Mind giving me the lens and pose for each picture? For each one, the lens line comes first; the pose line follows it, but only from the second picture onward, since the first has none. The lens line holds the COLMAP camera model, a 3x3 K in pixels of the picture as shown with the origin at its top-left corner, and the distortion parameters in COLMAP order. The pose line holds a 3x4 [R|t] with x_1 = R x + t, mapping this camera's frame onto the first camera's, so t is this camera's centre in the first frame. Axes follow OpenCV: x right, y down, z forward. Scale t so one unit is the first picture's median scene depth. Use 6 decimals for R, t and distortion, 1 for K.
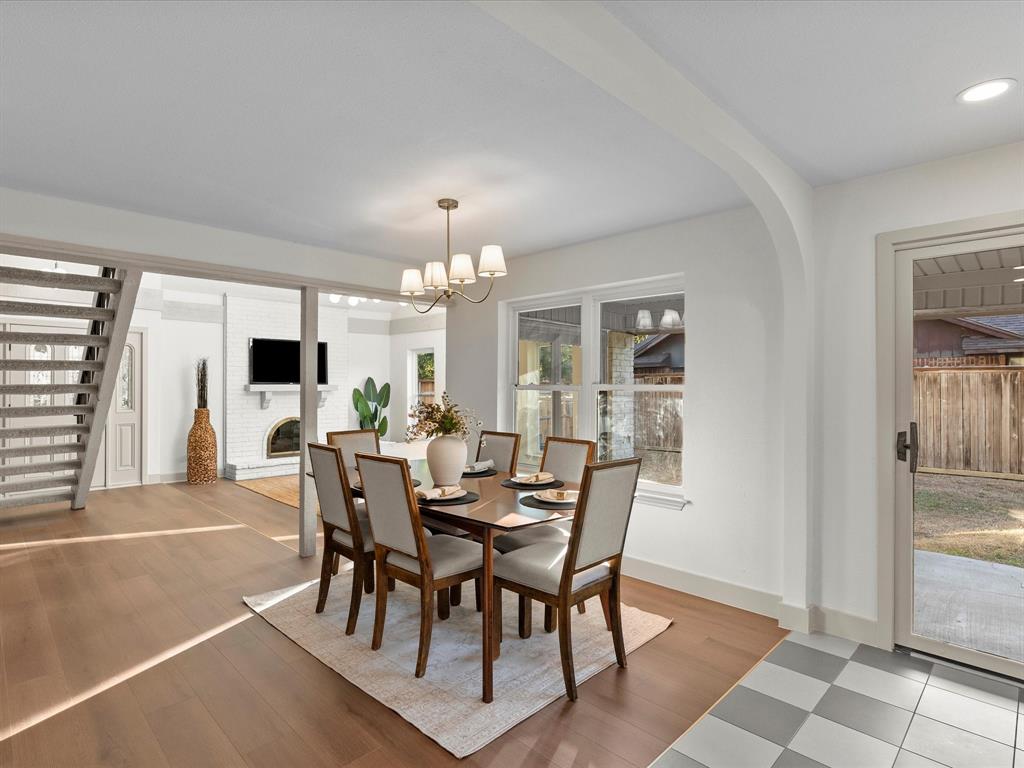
lens RADIAL K [[547.3, 0, 512.0], [0, 547.3, 384.0], [0, 0, 1]] dist [-0.001797, -0.001578]
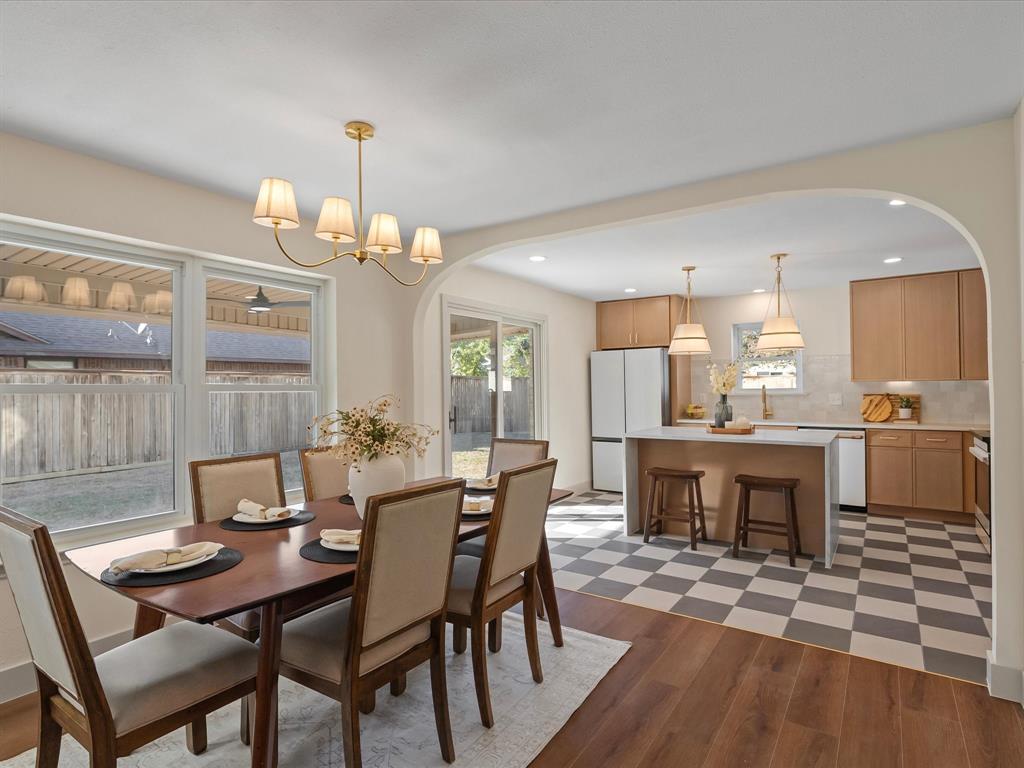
lens RADIAL K [[546.1, 0, 498.3], [0, 546.1, 373.5], [0, 0, 1]] dist [-0.000075, 0.002468]
pose [[-0.165753, 0.016156, 0.986035, -0.551518], [0.001325, 0.999869, -0.016159, -0.012343], [-0.986166, -0.001372, -0.165753, 0.675572]]
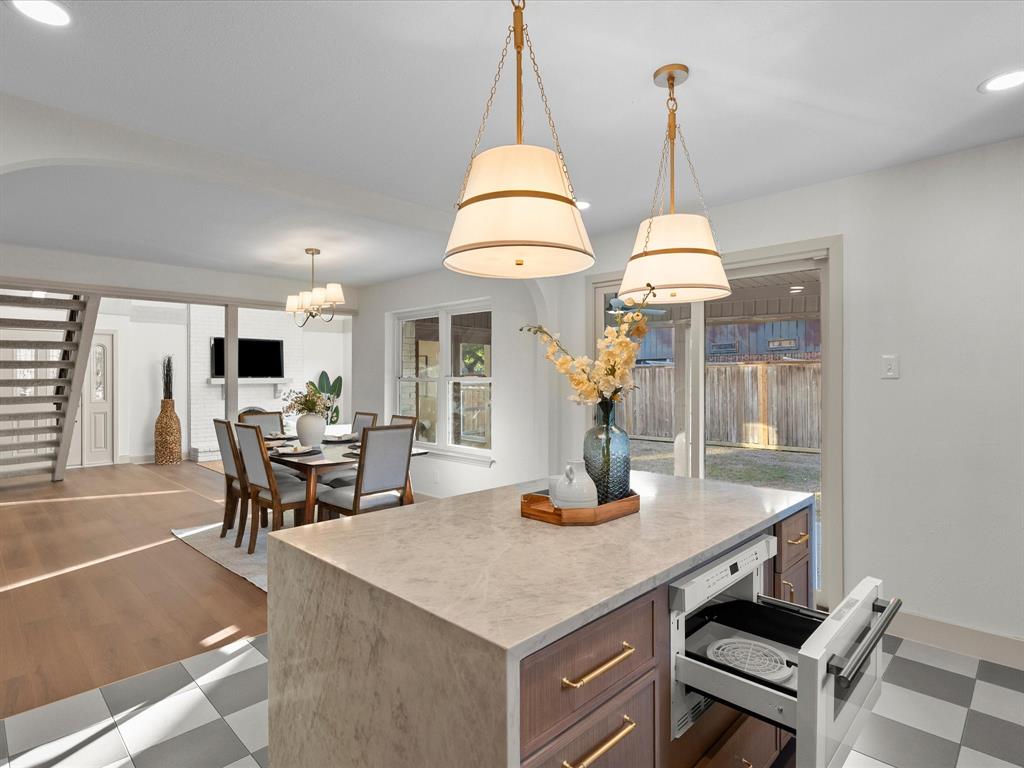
lens RADIAL K [[546.1, 0, 498.3], [0, 546.1, 373.5], [0, 0, 1]] dist [-0.000075, 0.002468]
pose [[0.999987, -0.004996, -0.000224, 0.223501], [0.004995, 0.999978, -0.004408, -0.001080], [0.000246, 0.004407, 0.999990, -0.259668]]
